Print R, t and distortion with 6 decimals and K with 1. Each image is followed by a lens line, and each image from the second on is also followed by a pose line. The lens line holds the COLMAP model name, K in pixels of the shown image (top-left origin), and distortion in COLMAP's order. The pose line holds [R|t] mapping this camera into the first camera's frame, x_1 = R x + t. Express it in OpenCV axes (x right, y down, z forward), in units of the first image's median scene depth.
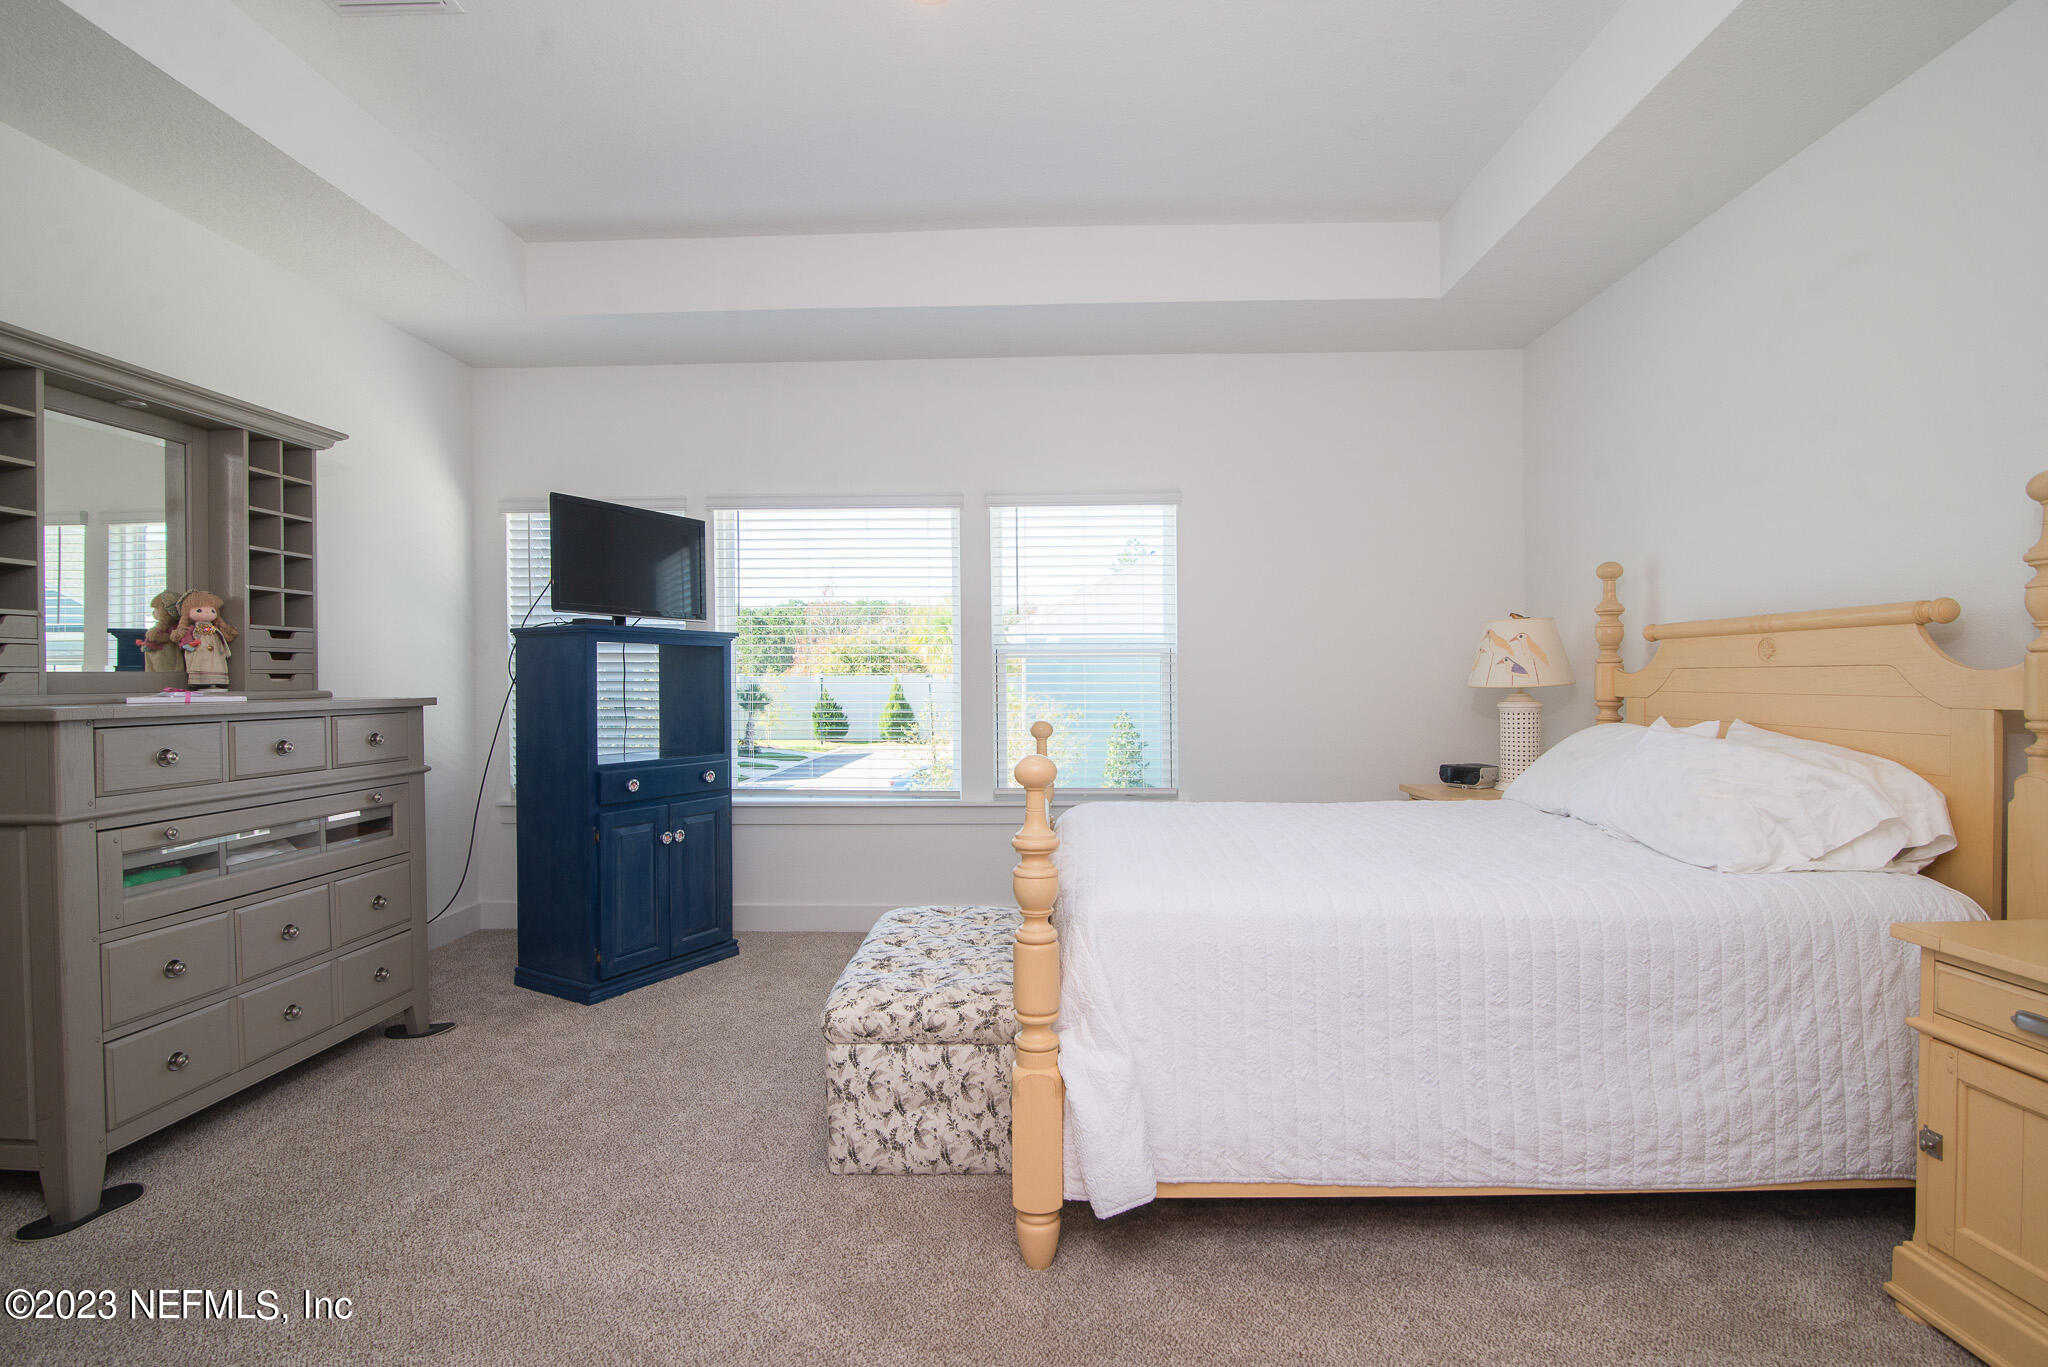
lens RADIAL K [[937.3, 0, 1023.7], [0, 937.3, 691.6], [0, 0, 1]] dist [-0.017017, 0.001244]
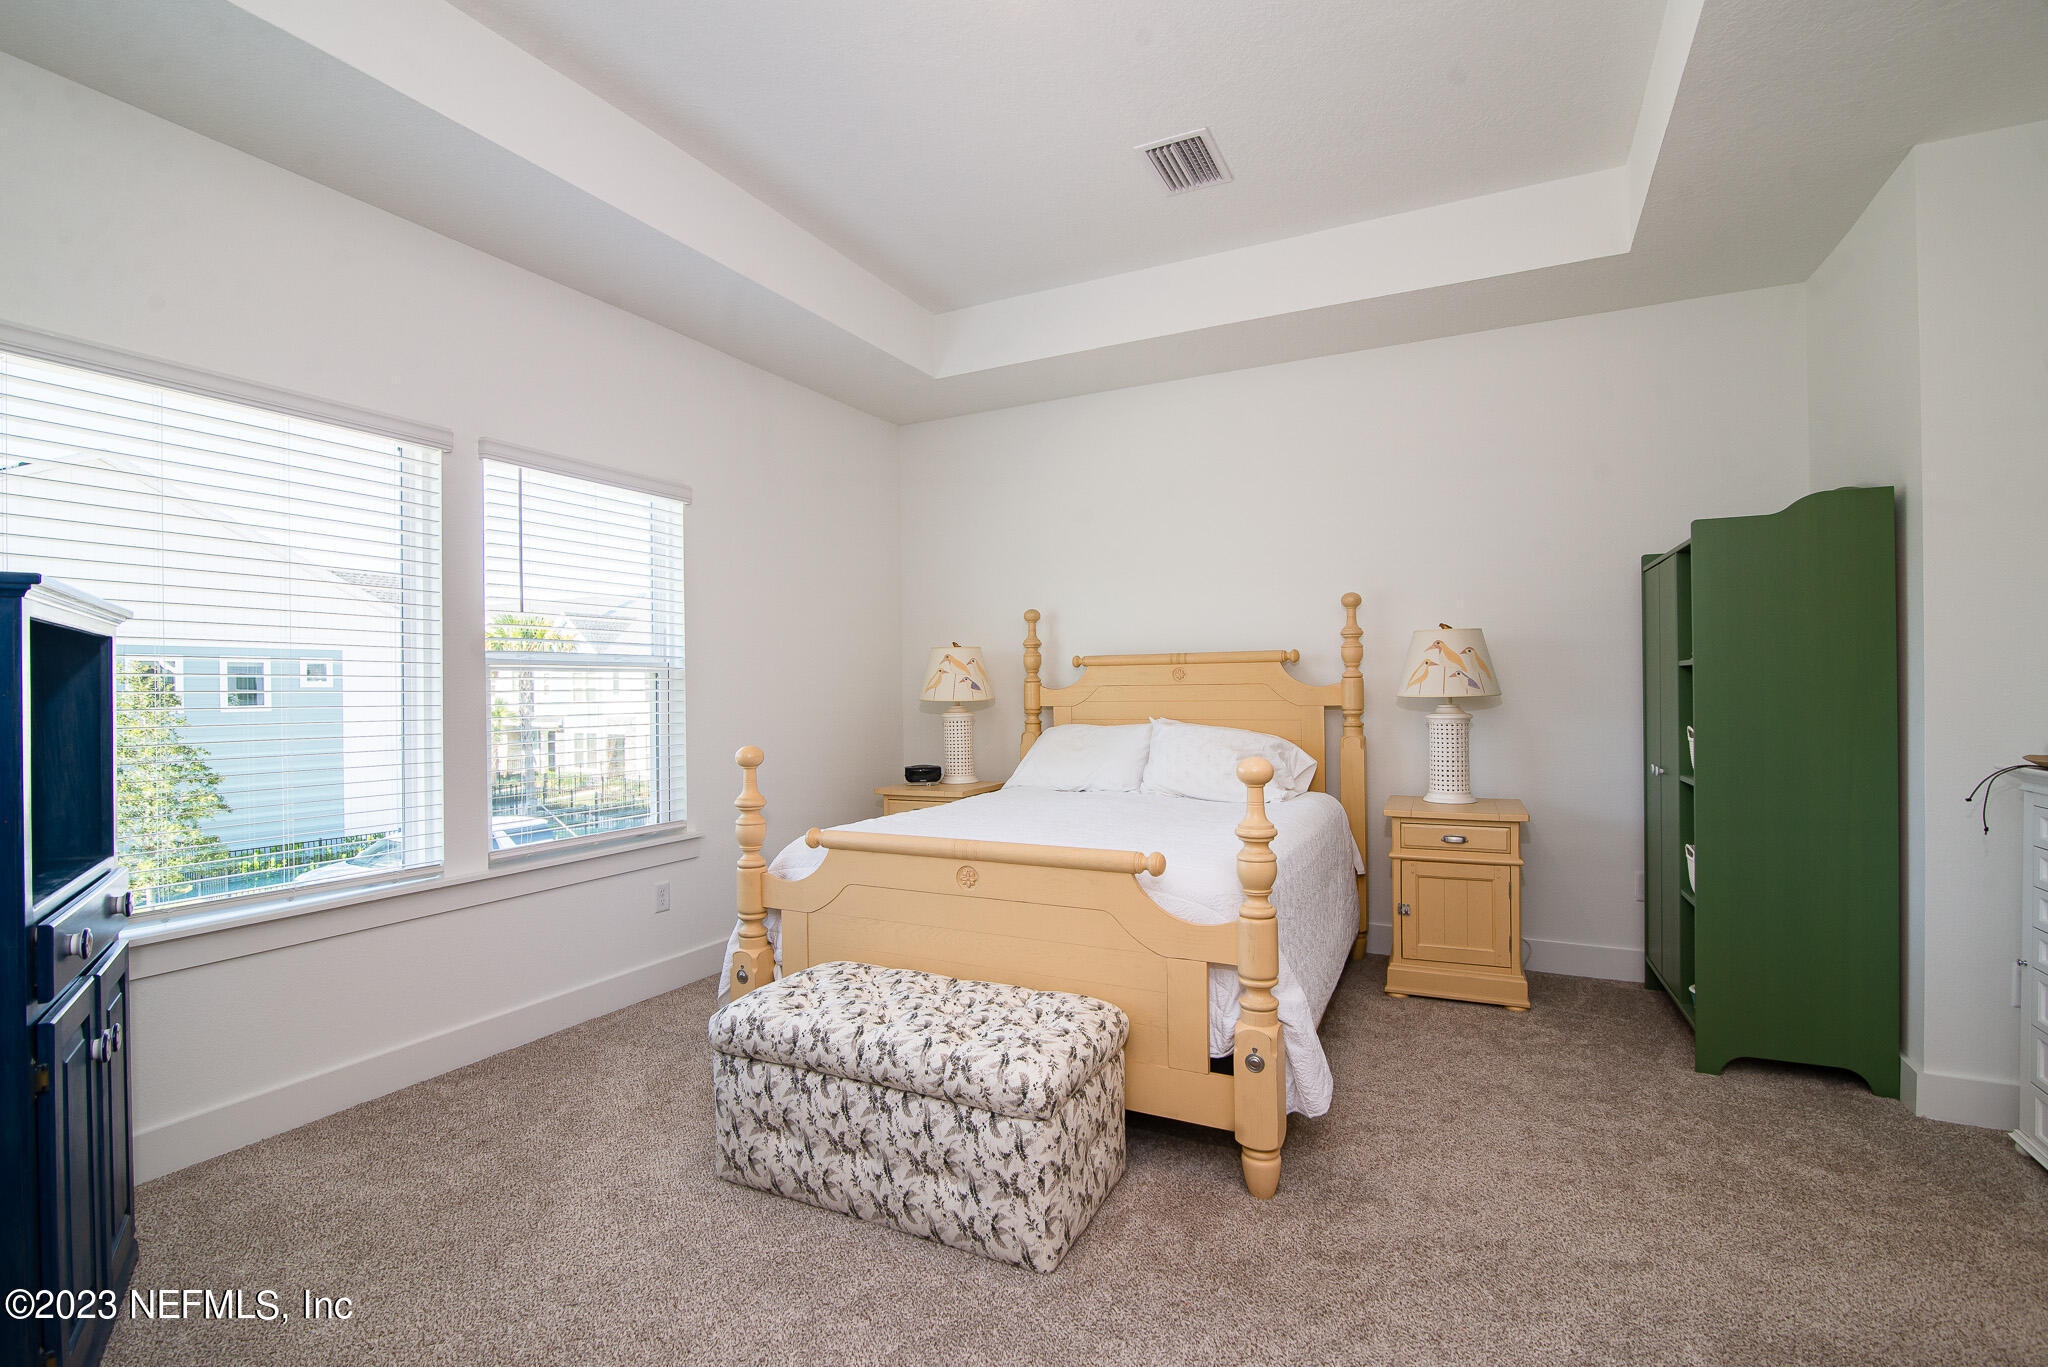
lens RADIAL K [[937.3, 0, 1020.4], [0, 937.3, 692.3], [0, 0, 1]] dist [-0.017017, 0.001244]
pose [[0.426095, -0.003452, 0.904672, -0.612790], [0.020961, 0.999762, -0.006058, -0.006903], [-0.904436, 0.021544, 0.426066, 0.401897]]
